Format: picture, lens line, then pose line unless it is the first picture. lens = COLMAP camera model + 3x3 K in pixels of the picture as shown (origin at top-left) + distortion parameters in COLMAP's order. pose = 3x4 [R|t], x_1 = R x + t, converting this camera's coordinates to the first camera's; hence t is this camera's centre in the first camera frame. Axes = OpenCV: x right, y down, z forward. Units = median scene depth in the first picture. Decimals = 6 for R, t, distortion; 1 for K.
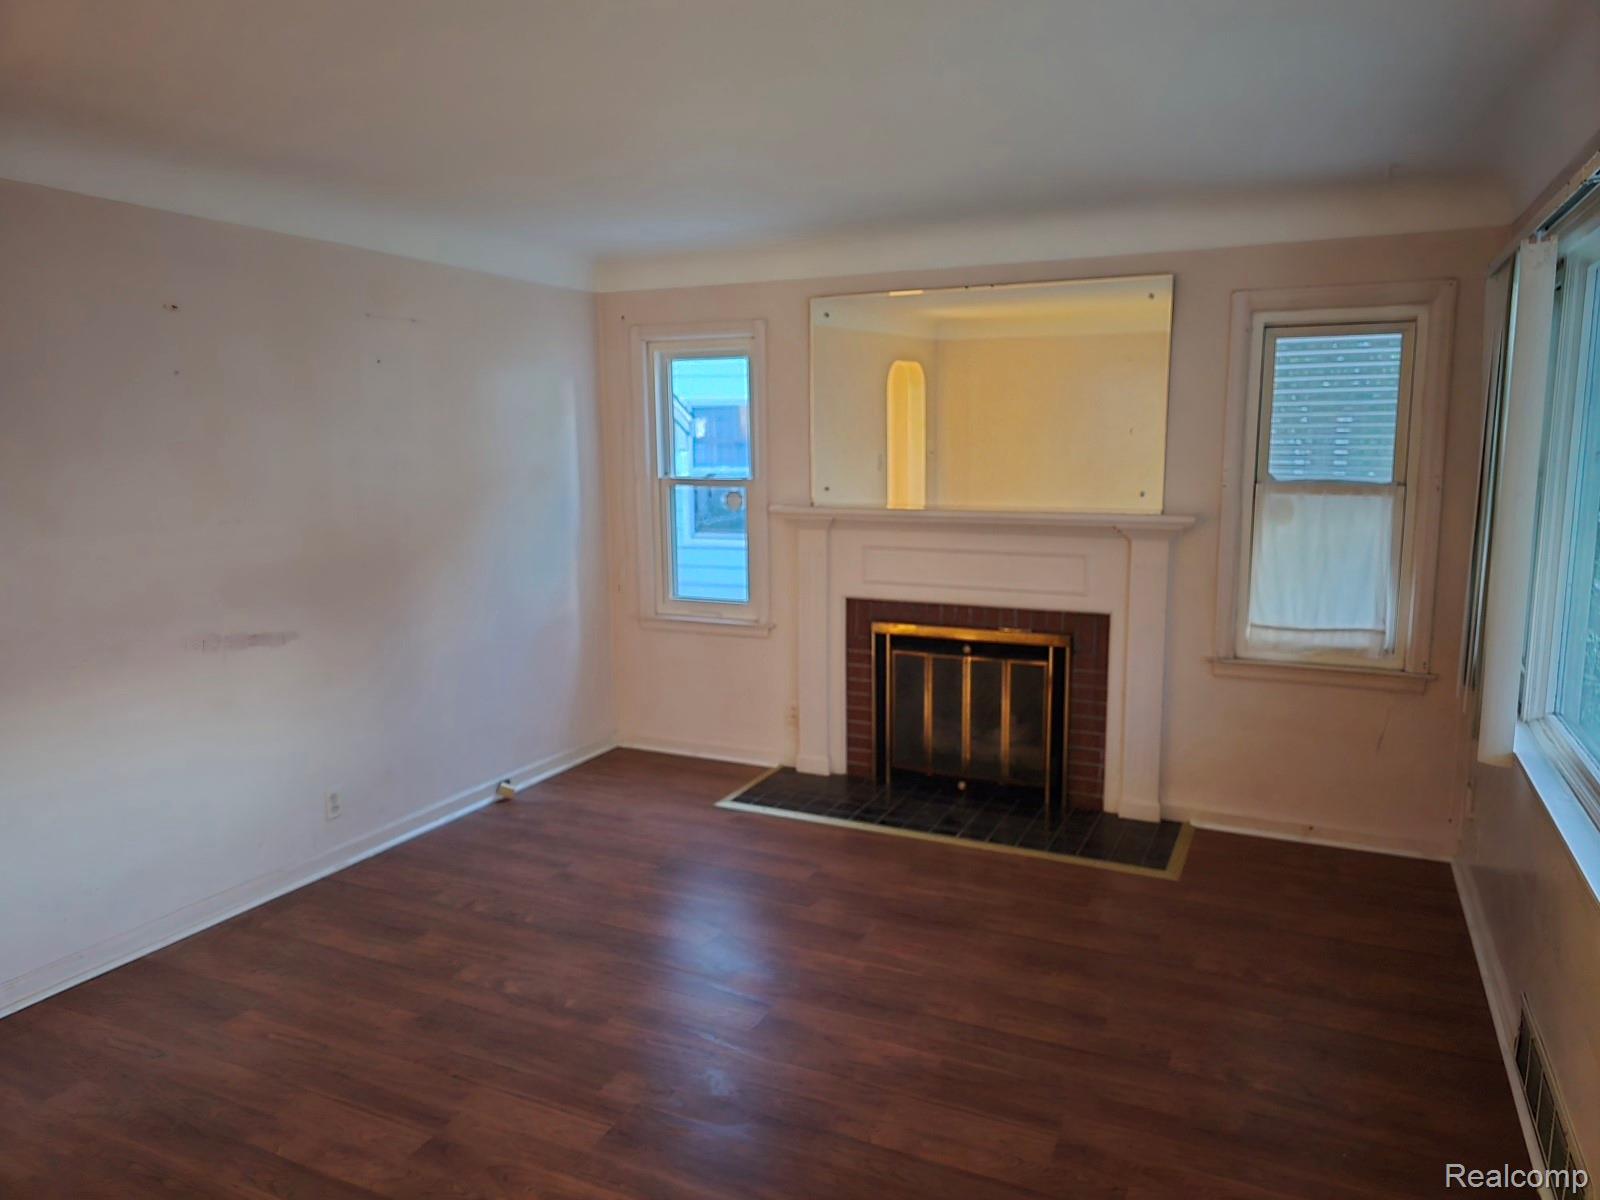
lens RADIAL K [[1083.4, 0, 800.0], [0, 1083.4, 600.0], [0, 0, 1]] dist [0.087115, -0.080280]
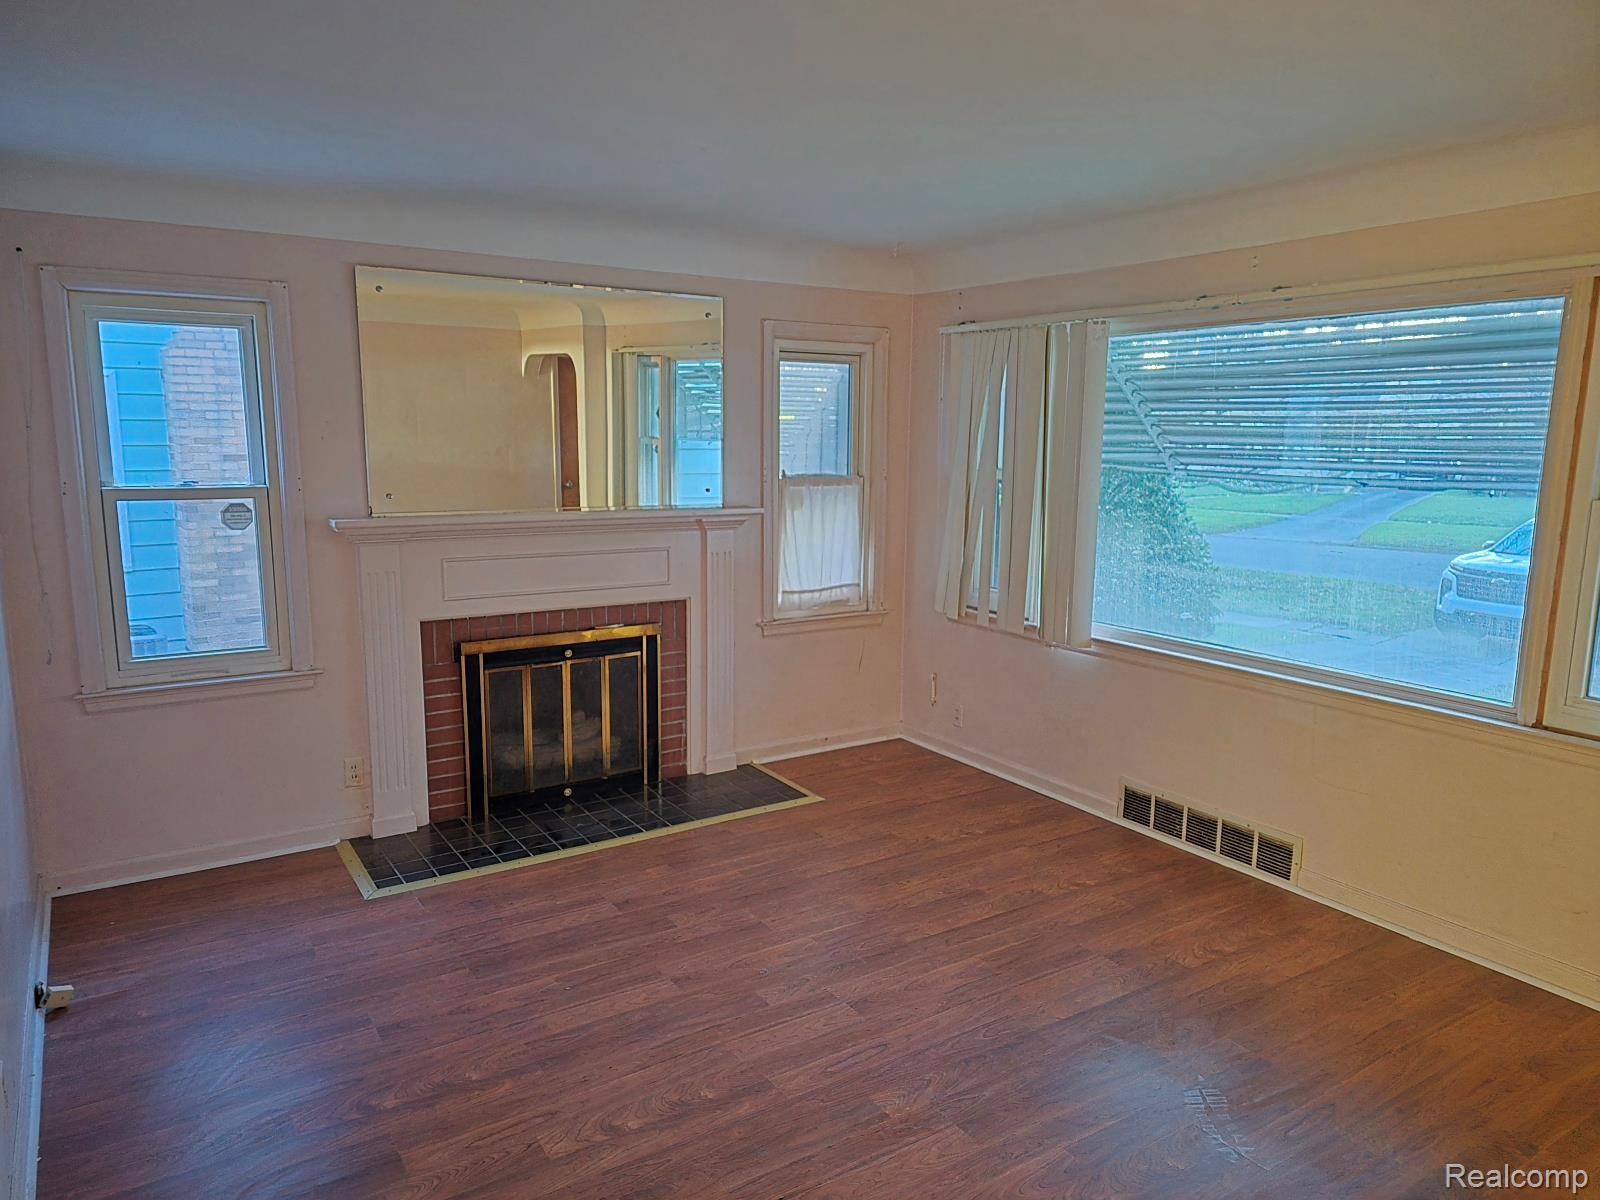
lens RADIAL K [[1087.6, 0, 783.5], [0, 1087.6, 619.4], [0, 0, 1]] dist [0.085311, -0.078096]
pose [[0.531583, -0.136892, 0.835871, -0.579424], [0.114162, 0.989428, 0.089437, -0.052596], [-0.839278, 0.047881, 0.541591, 0.308194]]
